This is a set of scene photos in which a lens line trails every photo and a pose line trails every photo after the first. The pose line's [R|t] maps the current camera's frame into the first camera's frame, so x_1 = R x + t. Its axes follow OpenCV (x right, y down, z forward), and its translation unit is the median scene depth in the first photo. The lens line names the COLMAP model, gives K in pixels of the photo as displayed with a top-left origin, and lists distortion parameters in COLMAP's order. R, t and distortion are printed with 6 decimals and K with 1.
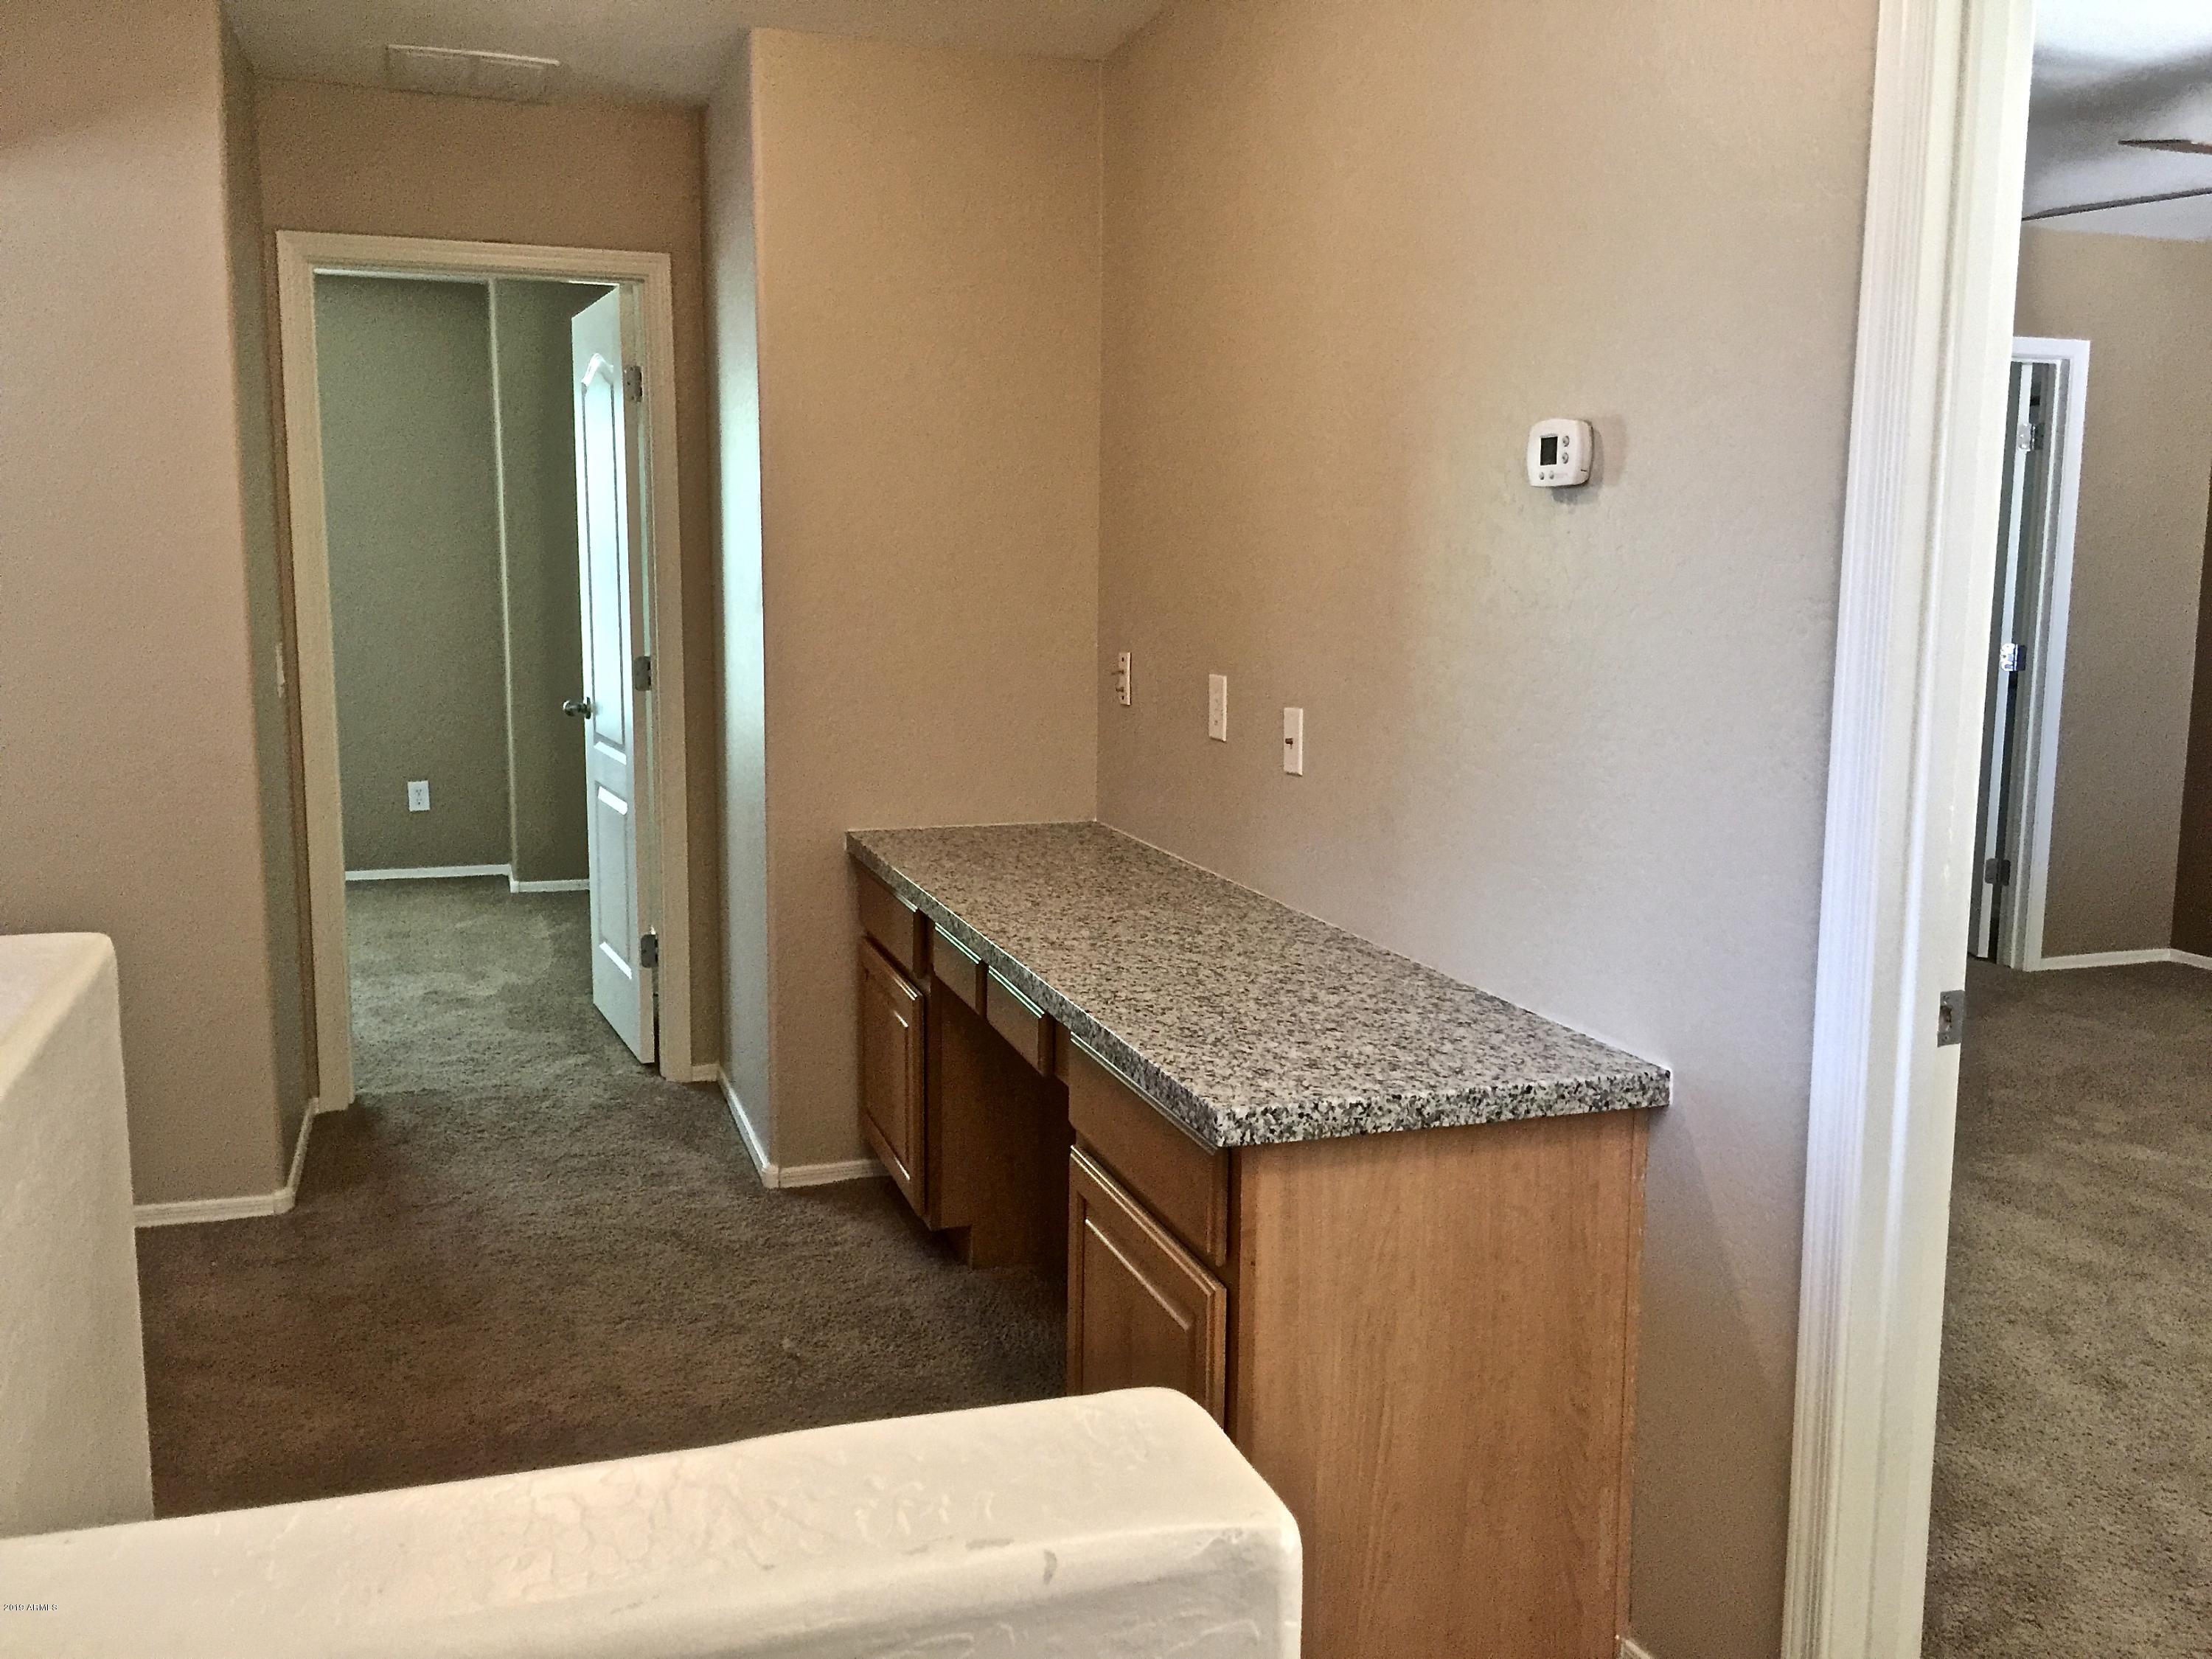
lens RADIAL K [[1892.2, 0, 1122.8], [0, 1892.2, 840.1], [0, 0, 1]] dist [0.063844, -0.058224]
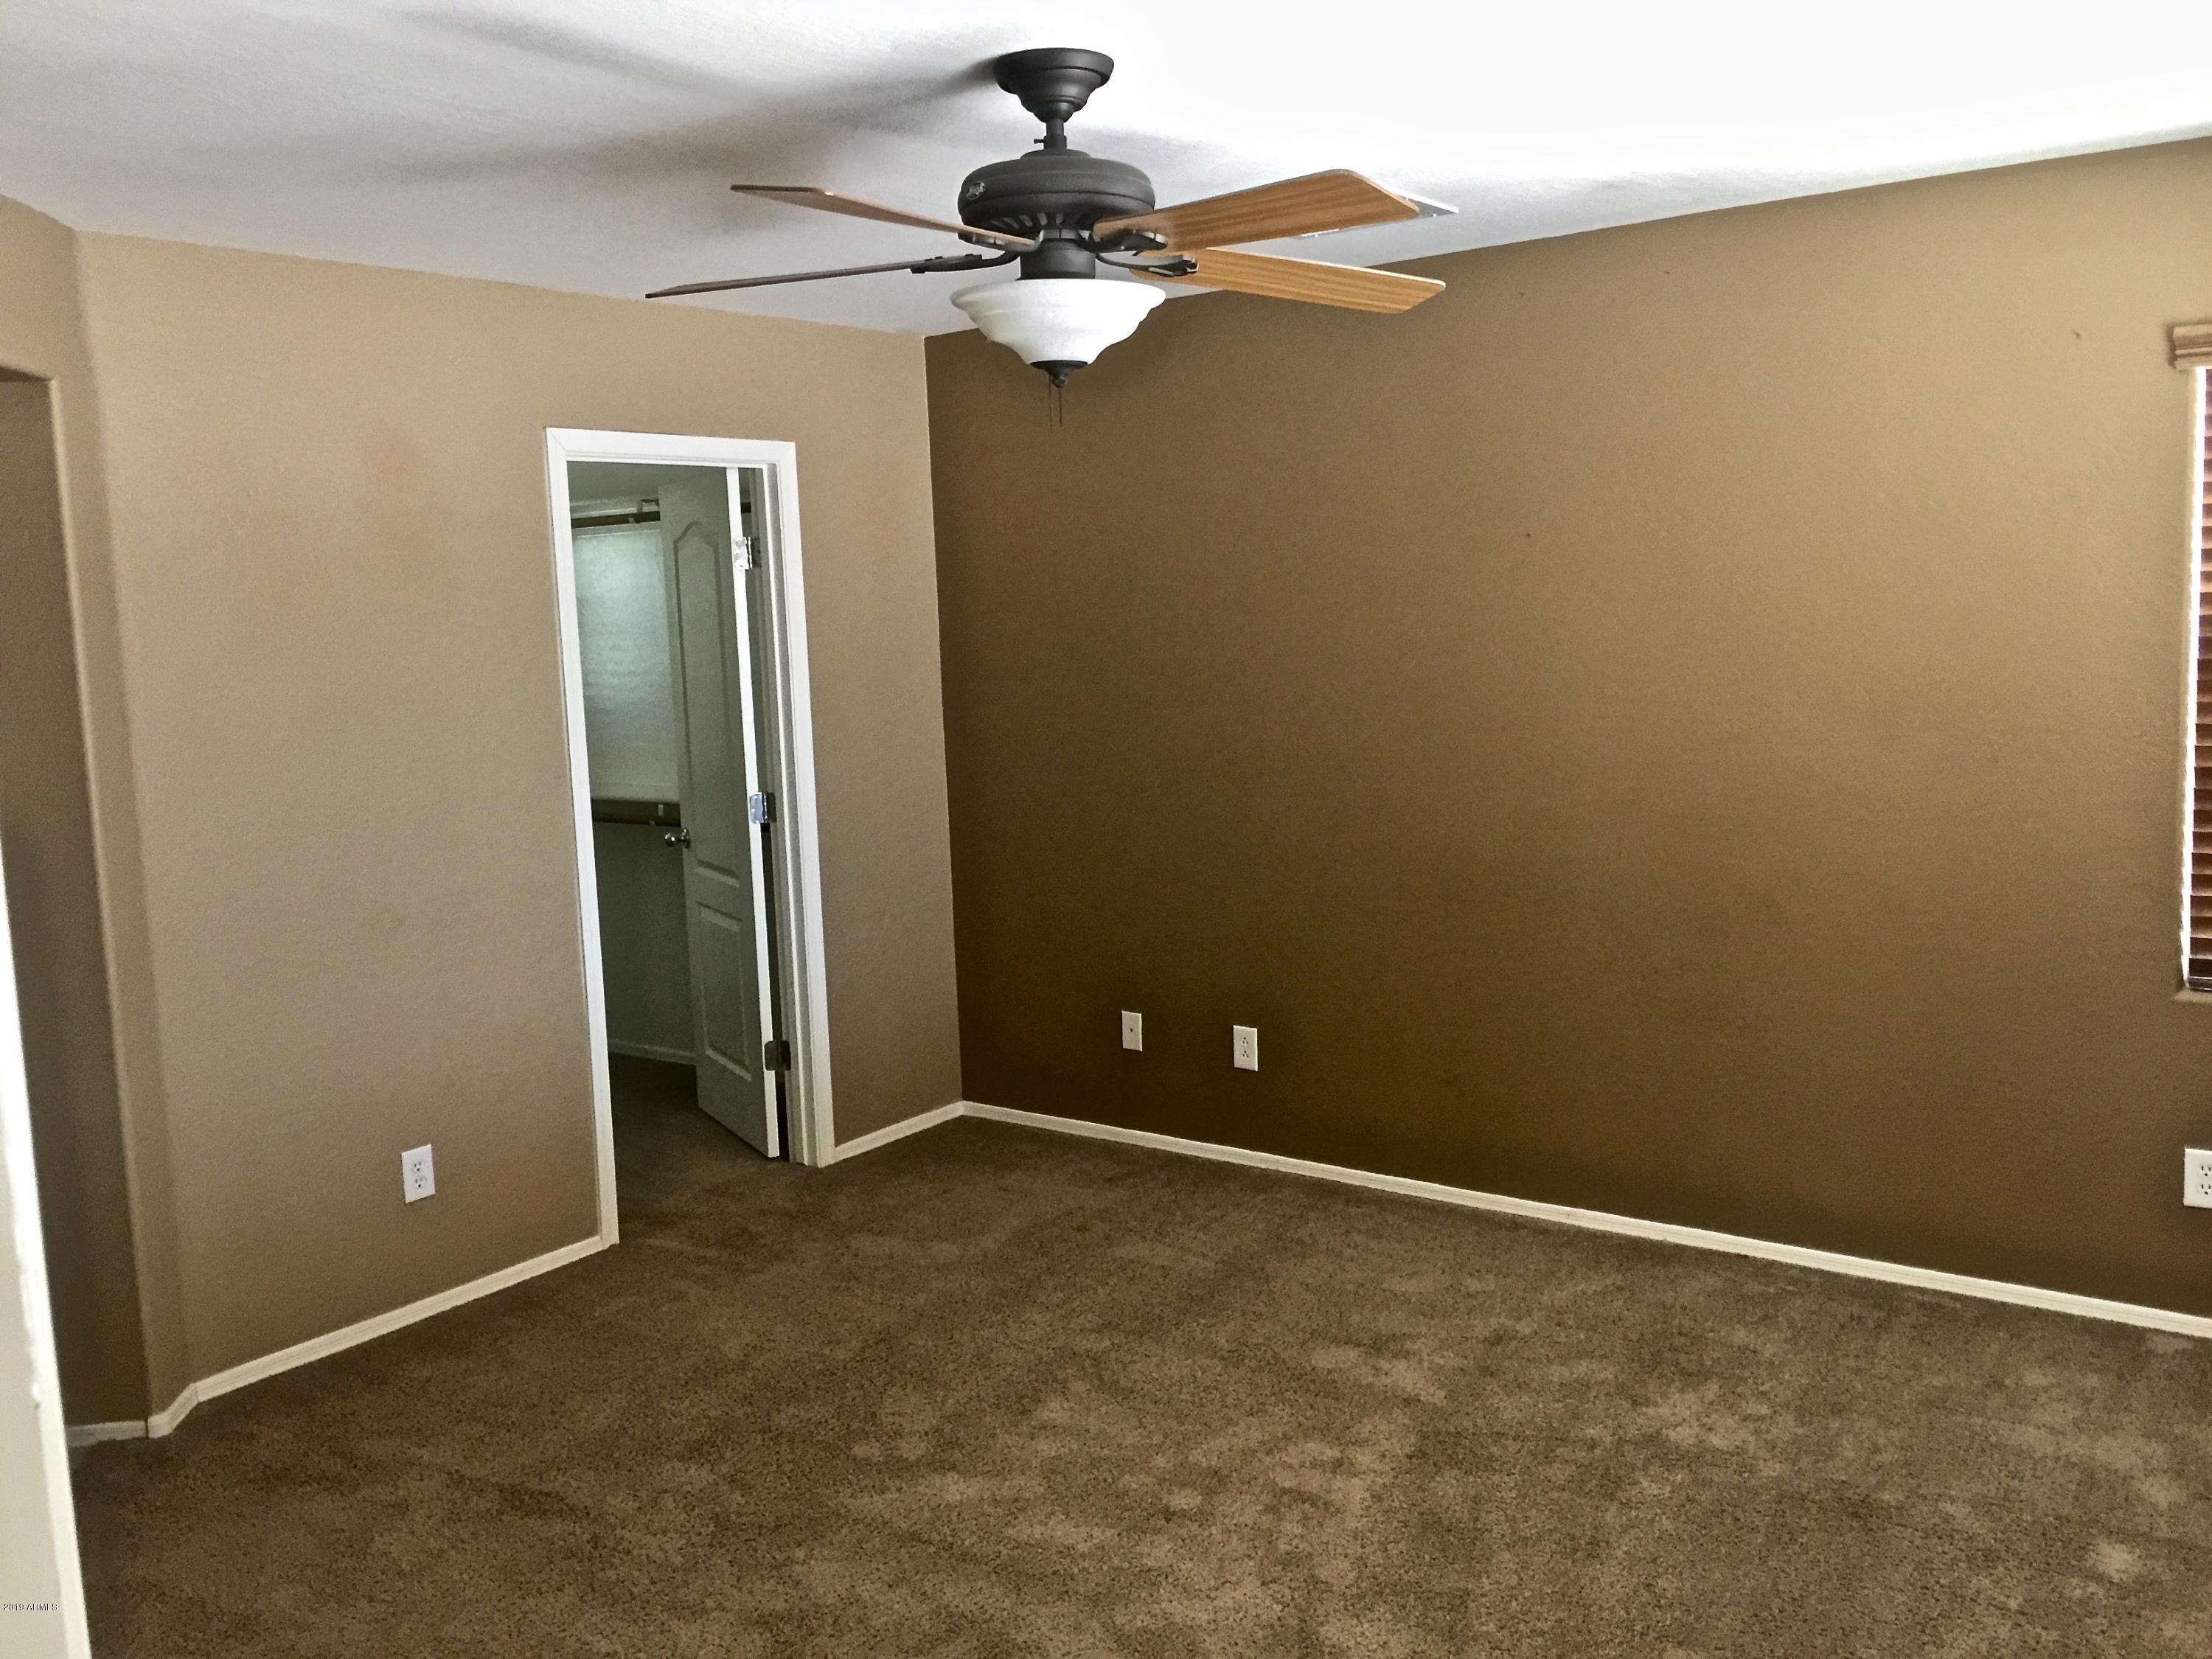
lens RADIAL K [[1892.2, 0, 1109.8], [0, 1892.2, 819.1], [0, 0, 1]] dist [0.063844, -0.058224]
pose [[0.830452, -0.101184, 0.547823, 0.154413], [0.126419, 0.991941, -0.008427, -0.075813], [-0.542556, 0.076253, 0.836551, 0.245740]]
